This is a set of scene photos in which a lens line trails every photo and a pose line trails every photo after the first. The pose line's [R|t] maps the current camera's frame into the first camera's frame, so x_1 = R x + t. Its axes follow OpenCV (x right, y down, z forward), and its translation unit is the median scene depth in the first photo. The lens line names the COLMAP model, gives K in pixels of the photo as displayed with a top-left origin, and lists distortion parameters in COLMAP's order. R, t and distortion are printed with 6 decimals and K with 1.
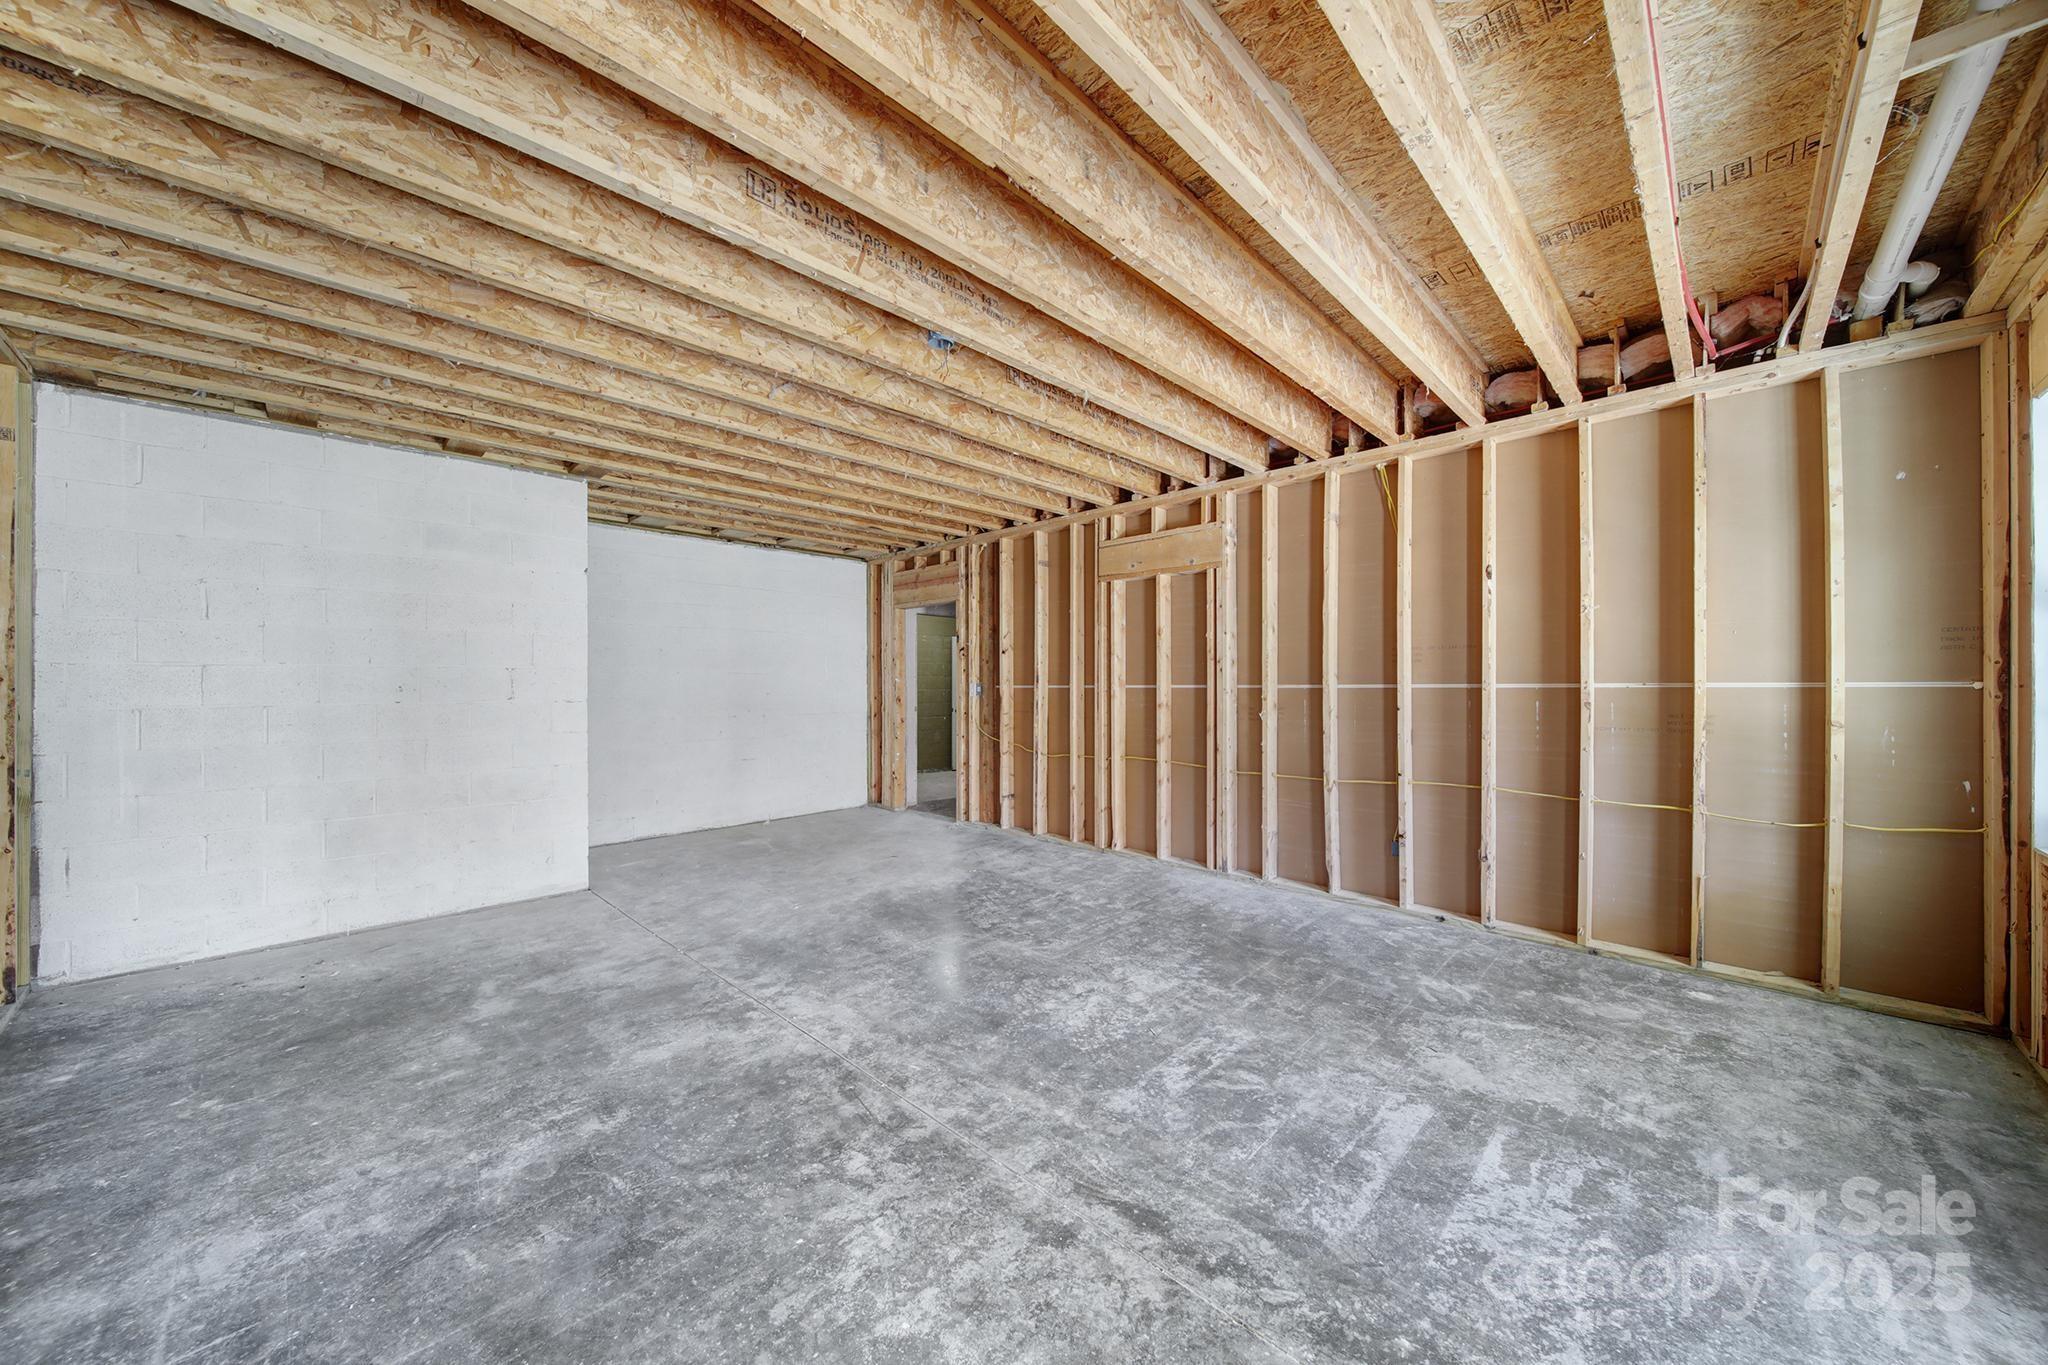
lens RADIAL K [[718.9, 0, 1022.8], [0, 718.9, 683.5], [0, 0, 1]] dist [-0.000341, -0.000323]
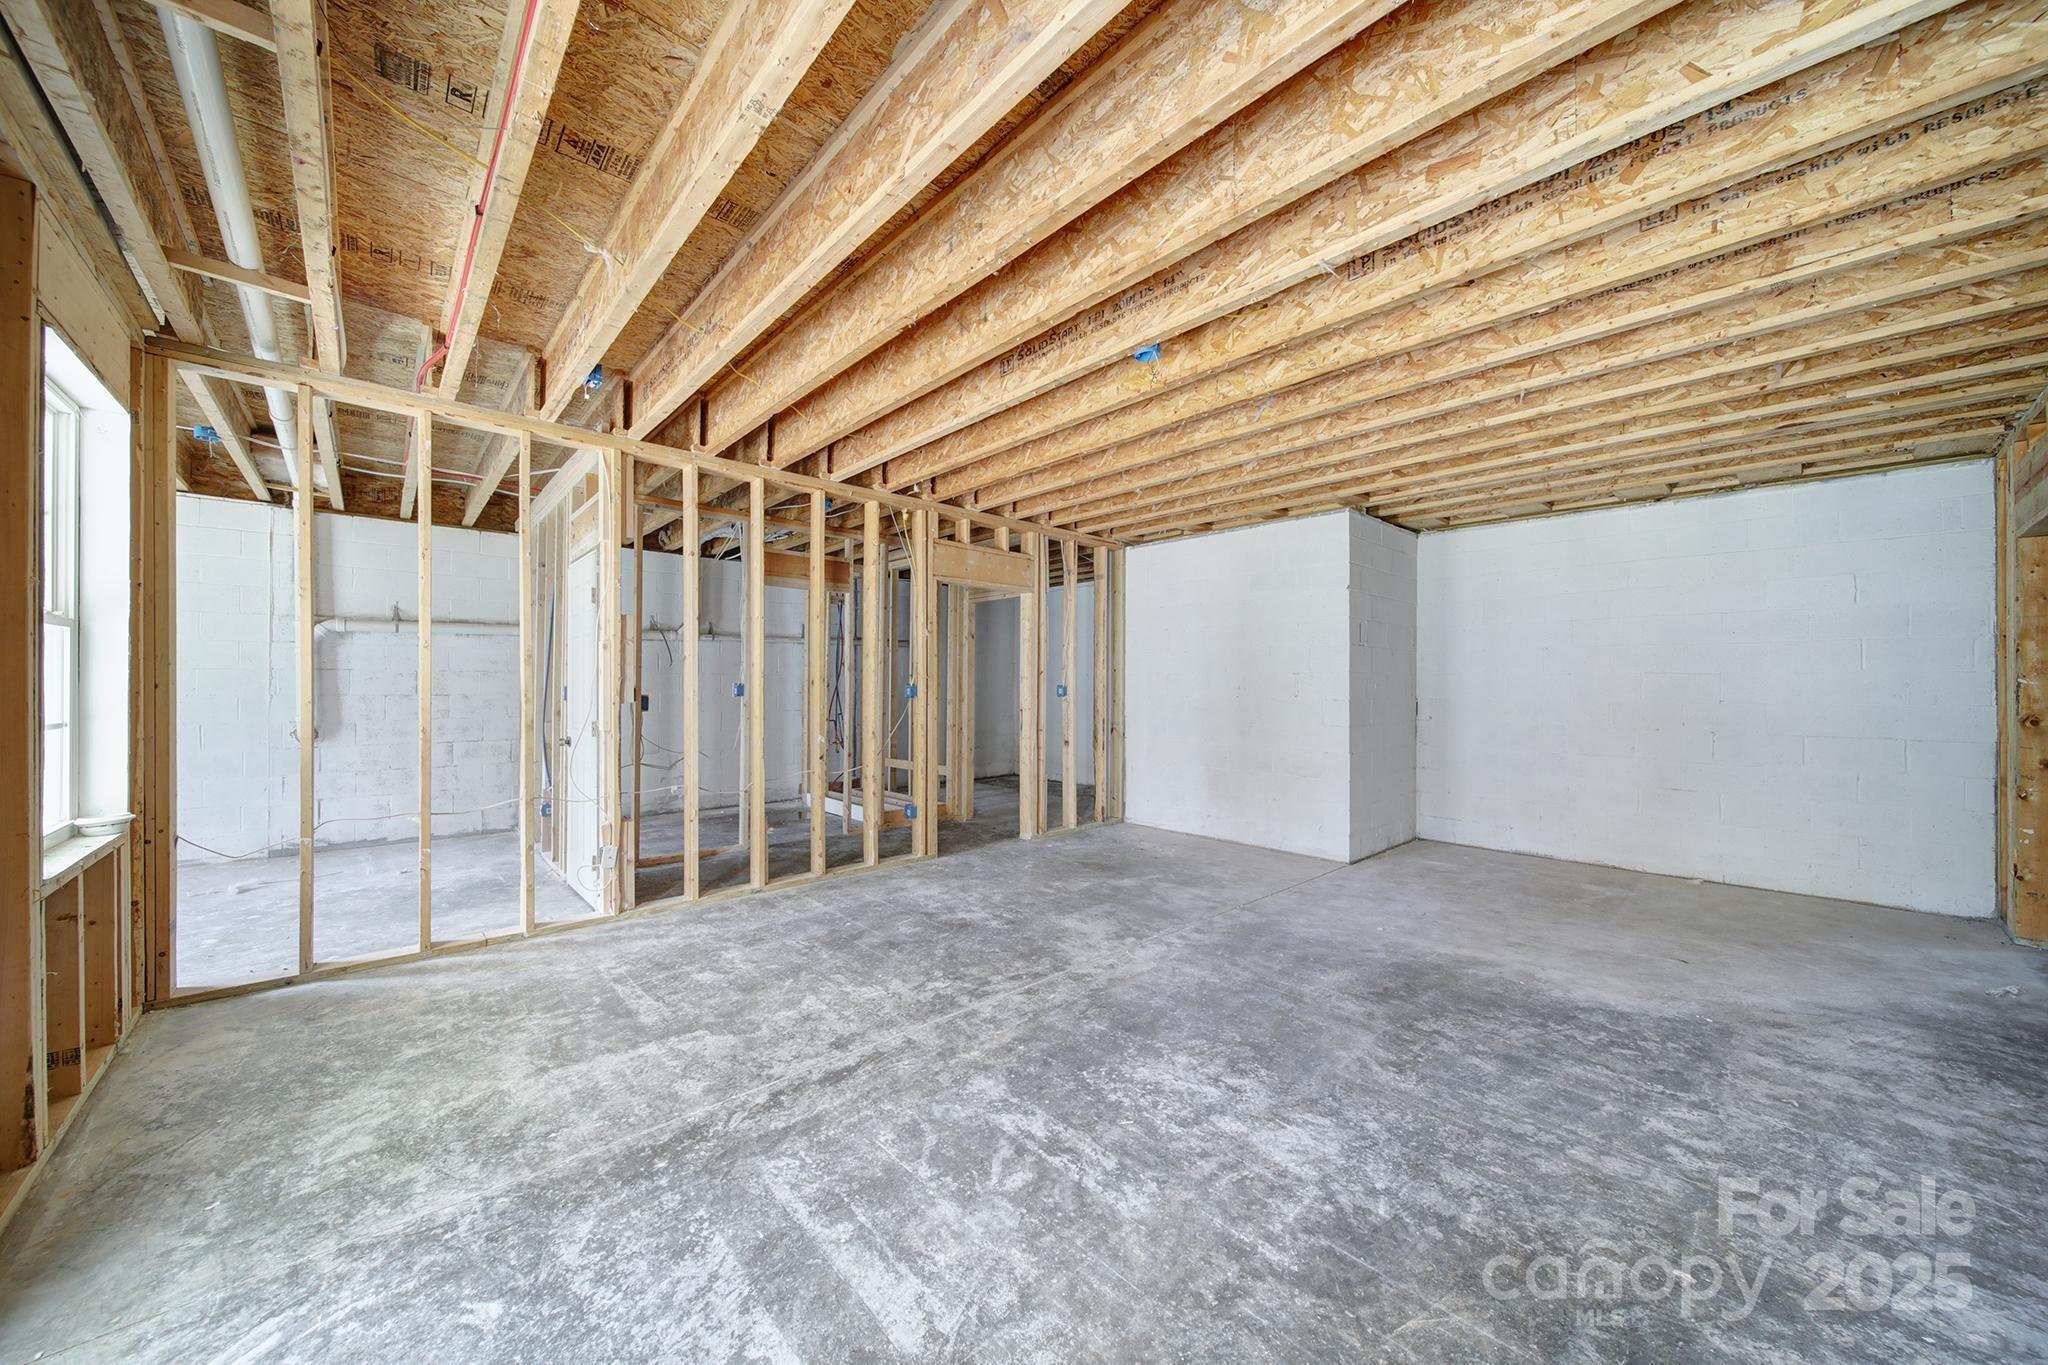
lens RADIAL K [[718.9, 0, 1024.5], [0, 718.9, 683.8], [0, 0, 1]] dist [-0.000341, -0.000323]
pose [[-0.057368, -0.000024, -0.998353, 1.044387], [-0.004862, 0.999988, 0.000255, 0.000638], [0.998341, 0.004868, -0.057367, 0.991913]]
